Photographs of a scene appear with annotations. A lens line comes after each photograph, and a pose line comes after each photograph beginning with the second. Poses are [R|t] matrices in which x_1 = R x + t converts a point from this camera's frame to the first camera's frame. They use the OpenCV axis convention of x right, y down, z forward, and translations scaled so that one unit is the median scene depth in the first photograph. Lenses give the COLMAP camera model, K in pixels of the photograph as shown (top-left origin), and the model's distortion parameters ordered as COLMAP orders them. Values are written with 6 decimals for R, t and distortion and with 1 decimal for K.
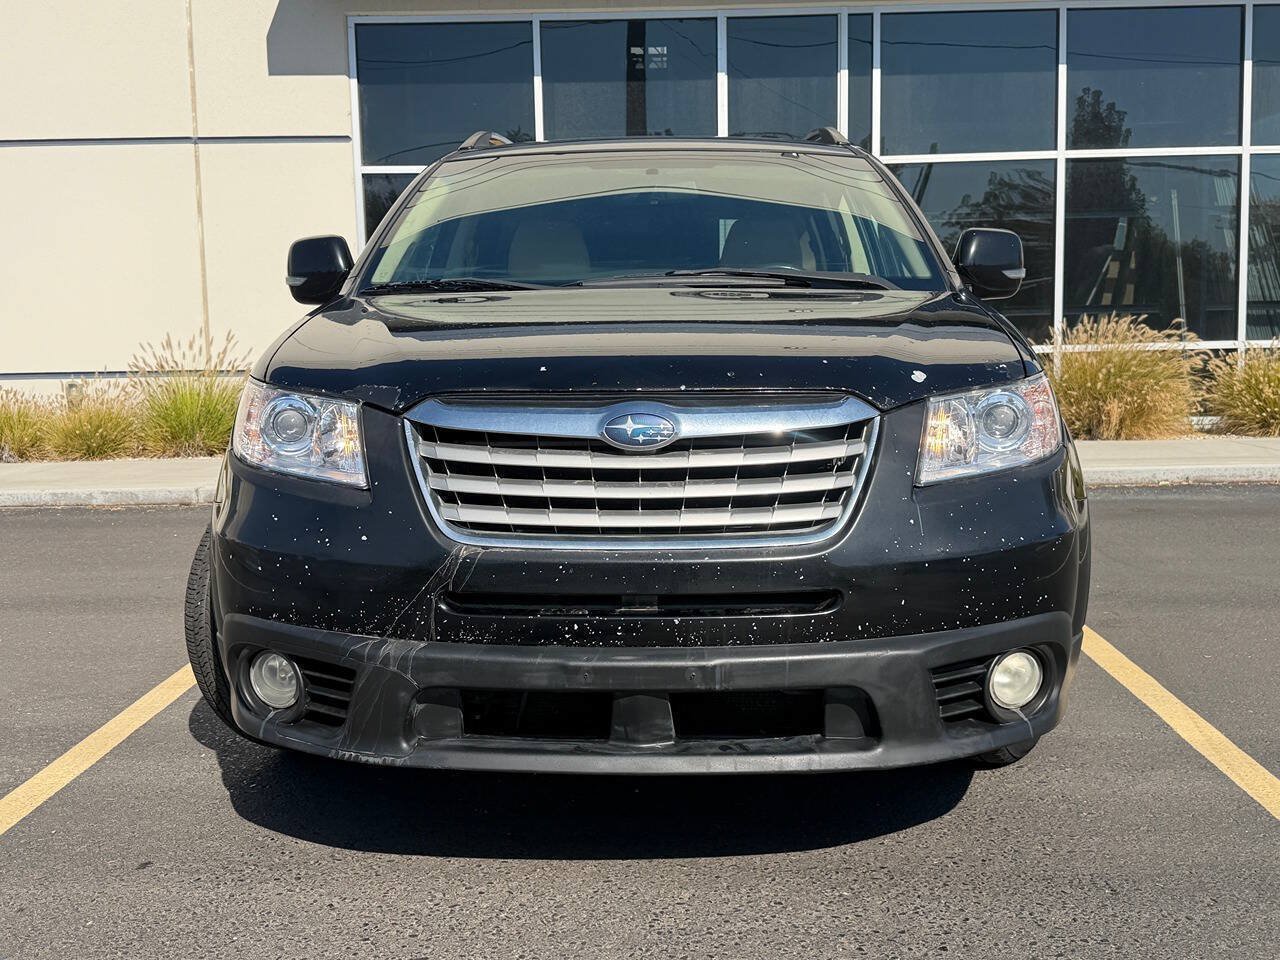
lens RADIAL K [[1337.6, 0, 640.2], [0, 1337.6, 475.2], [0, 0, 1]] dist [0.062912, 0.000000]
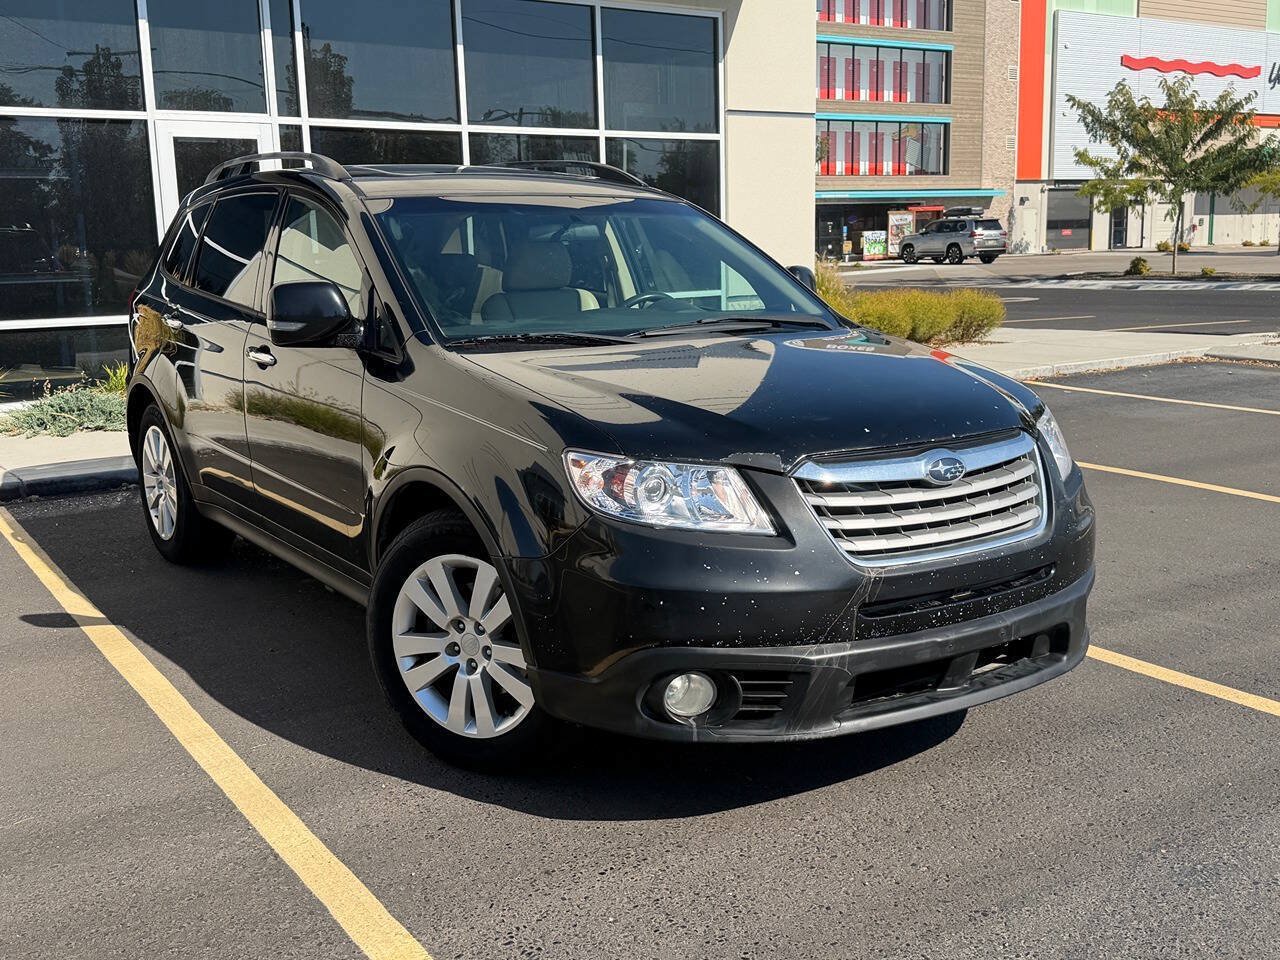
lens RADIAL K [[1337.6, 0, 643.3], [0, 1337.6, 473.0], [0, 0, 1]] dist [0.062912, 0.000000]
pose [[0.808978, -0.103801, 0.578602, -0.963218], [0.067207, 0.994164, 0.084386, -0.153239], [-0.583984, -0.029381, 0.811233, 0.025674]]
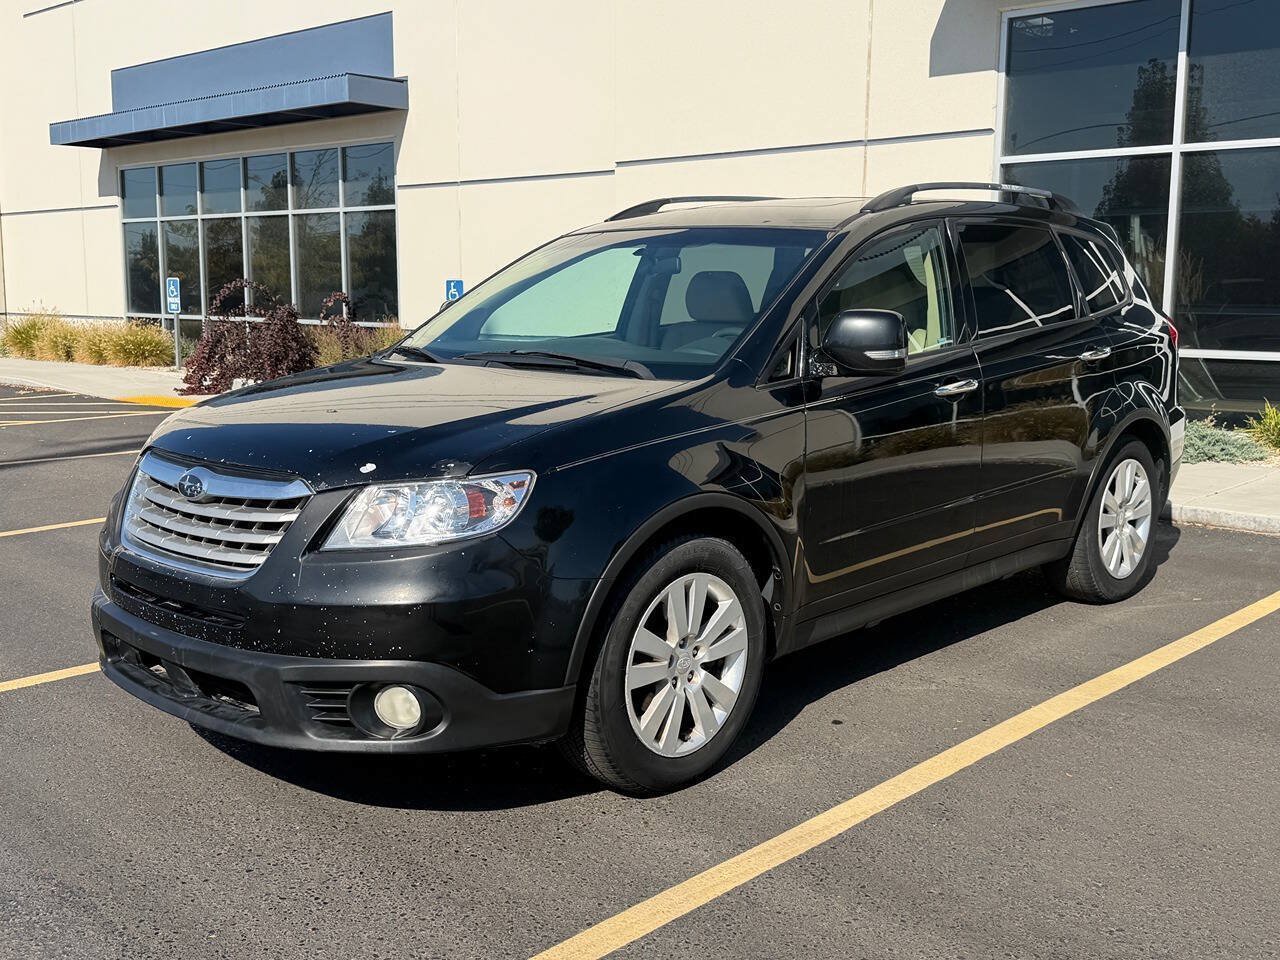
lens RADIAL K [[1337.6, 0, 654.5], [0, 1337.6, 481.4], [0, 0, 1]] dist [0.062912, 0.000000]
pose [[0.757340, 0.113923, -0.643007, 1.211413], [-0.082925, 0.993471, 0.078345, -0.178138], [0.647734, -0.006012, 0.761843, 0.162027]]
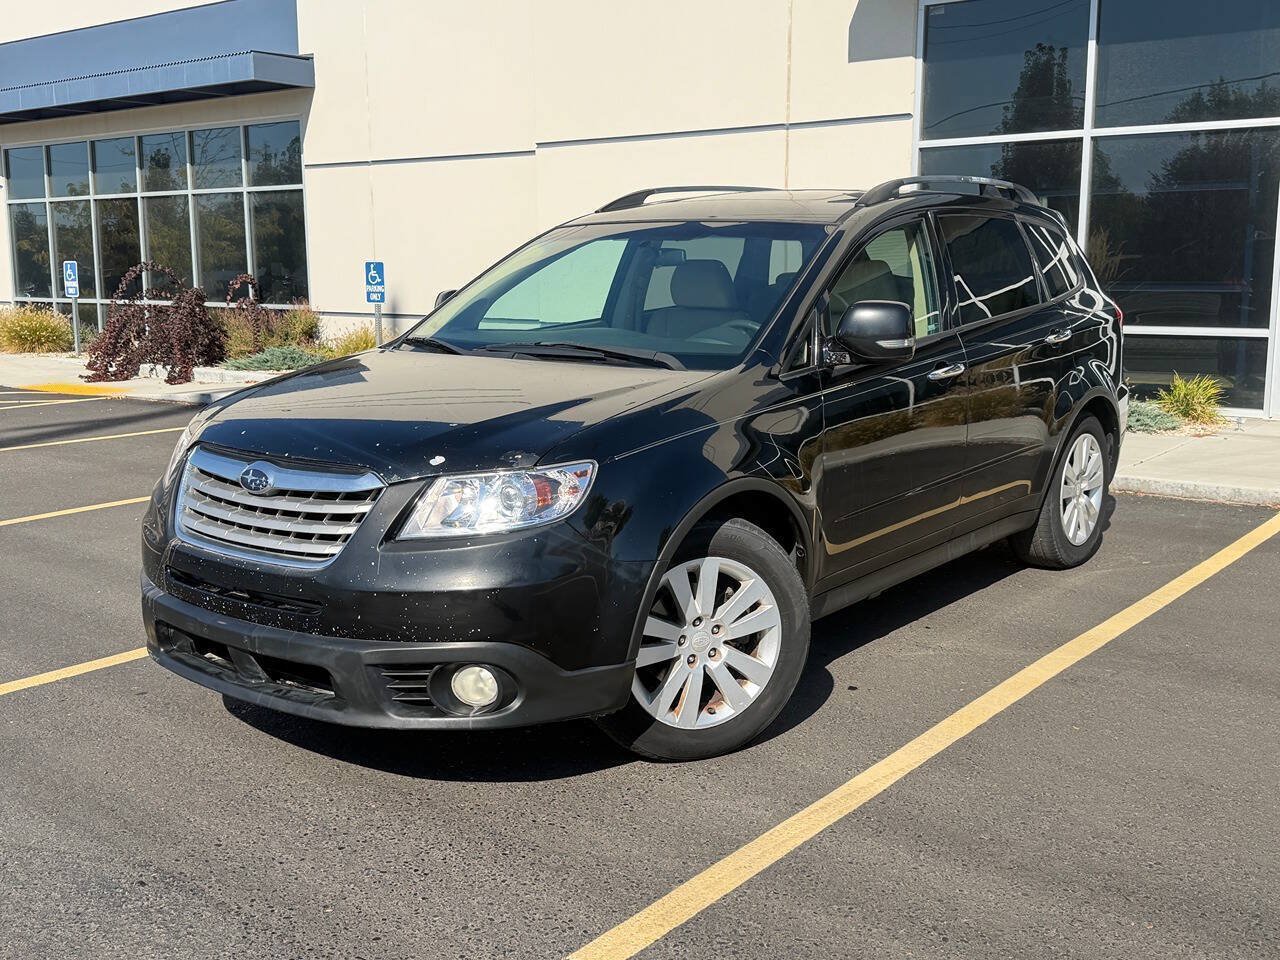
lens RADIAL K [[1337.6, 0, 648.6], [0, 1337.6, 476.3], [0, 0, 1]] dist [0.062912, 0.000000]
pose [[0.808242, 0.106480, -0.579143, 1.131978], [-0.068899, 0.993860, 0.086575, -0.182763], [0.584805, -0.030071, 0.810616, -0.002446]]
